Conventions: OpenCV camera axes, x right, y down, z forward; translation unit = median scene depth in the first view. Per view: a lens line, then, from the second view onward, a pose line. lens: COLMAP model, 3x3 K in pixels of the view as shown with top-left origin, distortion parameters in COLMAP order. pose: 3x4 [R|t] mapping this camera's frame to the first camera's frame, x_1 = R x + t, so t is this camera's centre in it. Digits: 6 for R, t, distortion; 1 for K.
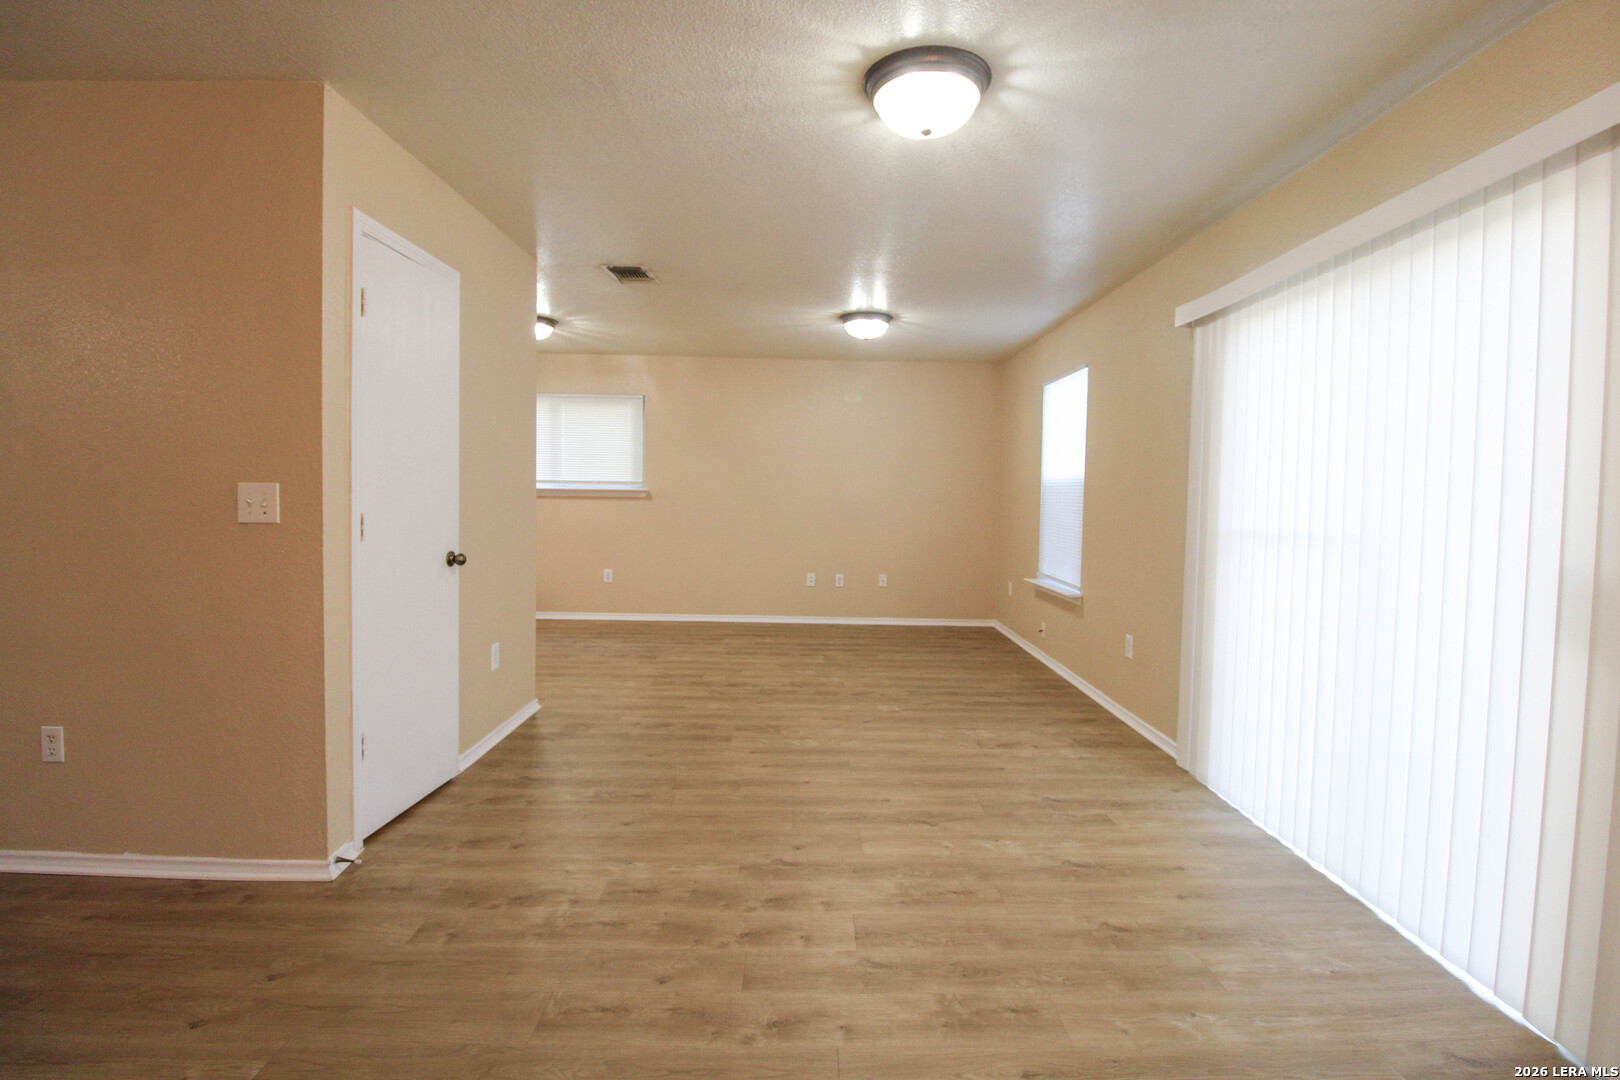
lens RADIAL K [[751.6, 0, 813.5], [0, 751.6, 530.2], [0, 0, 1]] dist [-0.003423, -0.004271]
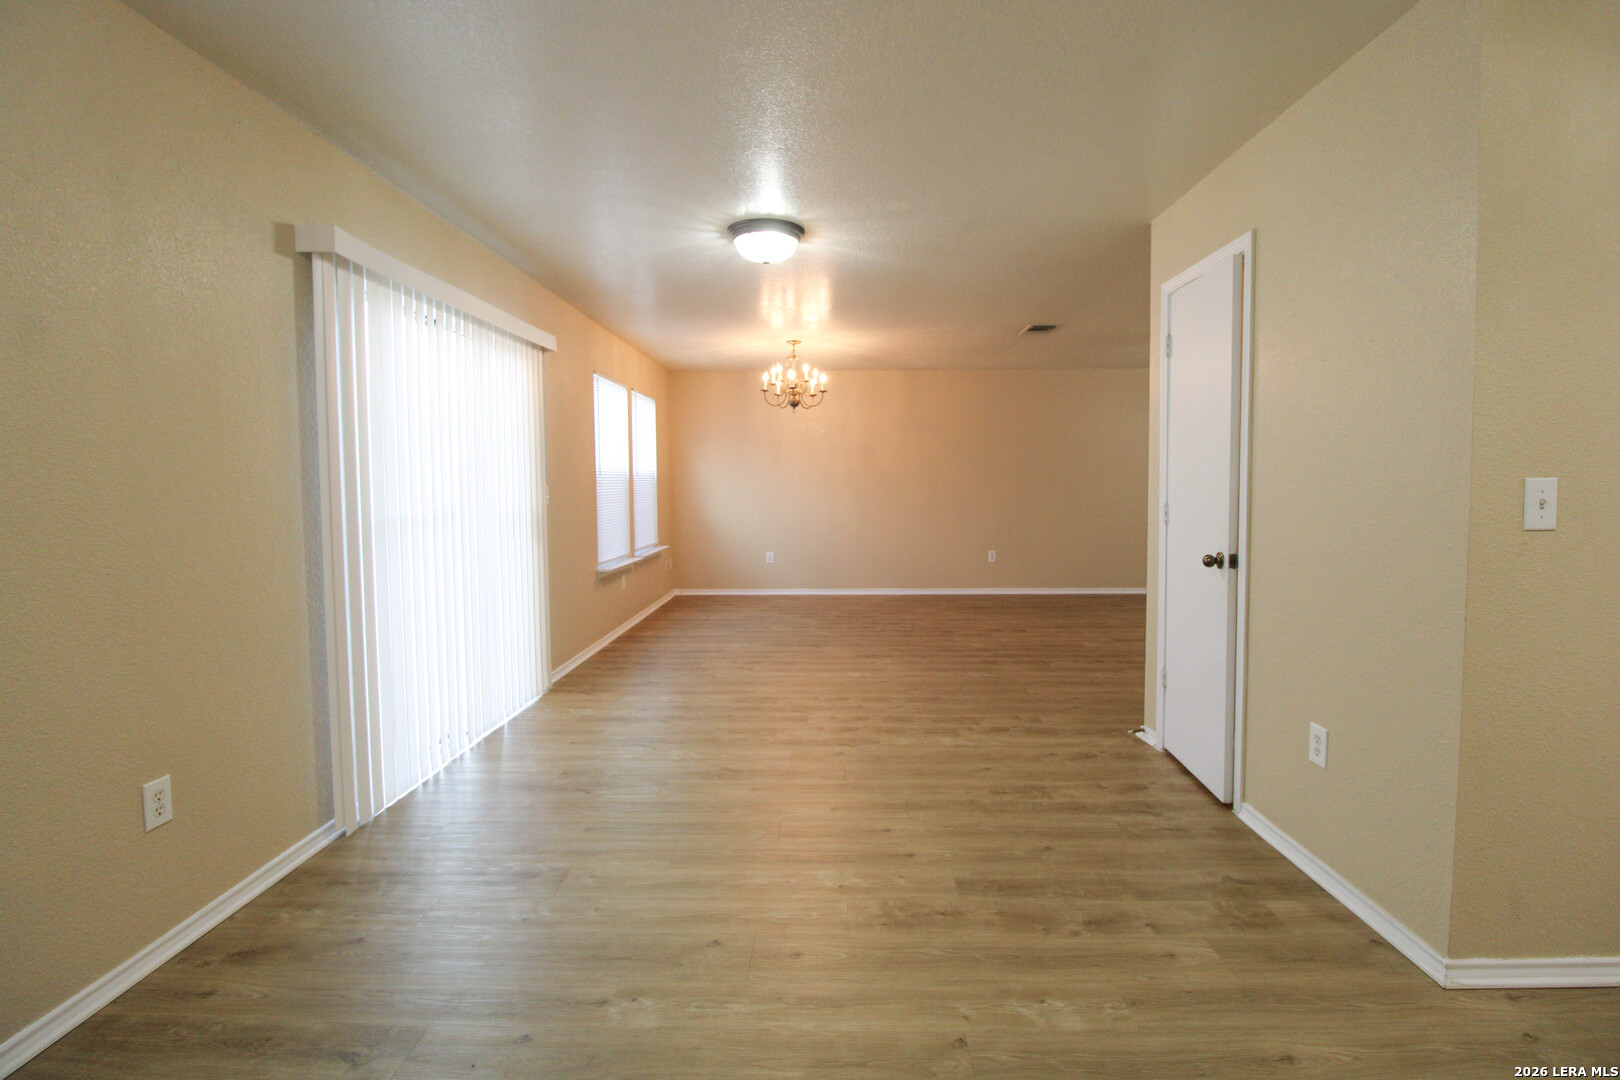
lens RADIAL K [[751.6, 0, 815.7], [0, 751.6, 541.8], [0, 0, 1]] dist [-0.003423, -0.004271]
pose [[-0.999456, -0.013542, 0.030056, -0.011297], [-0.009651, 0.991983, 0.125998, -0.105295], [-0.031522, 0.125640, -0.991575, 2.127758]]
